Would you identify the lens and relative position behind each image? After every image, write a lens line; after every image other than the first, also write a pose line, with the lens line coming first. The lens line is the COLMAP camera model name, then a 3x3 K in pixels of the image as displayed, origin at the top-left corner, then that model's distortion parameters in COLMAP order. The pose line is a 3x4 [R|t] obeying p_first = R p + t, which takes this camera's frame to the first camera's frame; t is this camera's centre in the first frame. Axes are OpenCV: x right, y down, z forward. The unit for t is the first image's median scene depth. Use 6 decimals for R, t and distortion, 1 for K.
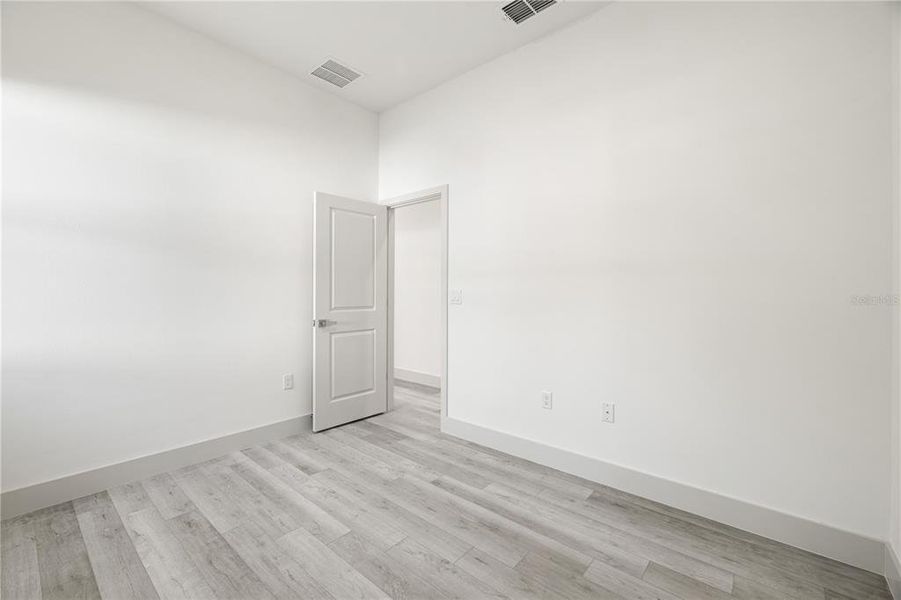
lens RADIAL K [[374.8, 0, 451.1], [0, 374.8, 296.7], [0, 0, 1]] dist [-0.001776, 0.000076]
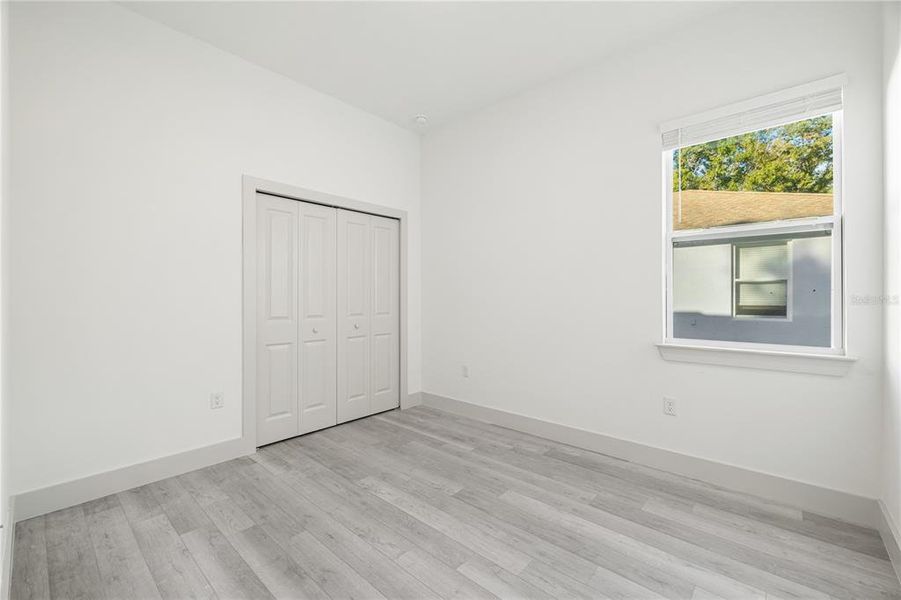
lens RADIAL K [[374.8, 0, 452.0], [0, 374.8, 298.7], [0, 0, 1]] dist [-0.001776, 0.000076]
pose [[-0.999750, -0.004244, 0.021965, -0.289206], [-0.003802, 0.999790, 0.020139, -0.027698], [-0.022046, 0.020050, -0.999556, 1.976164]]
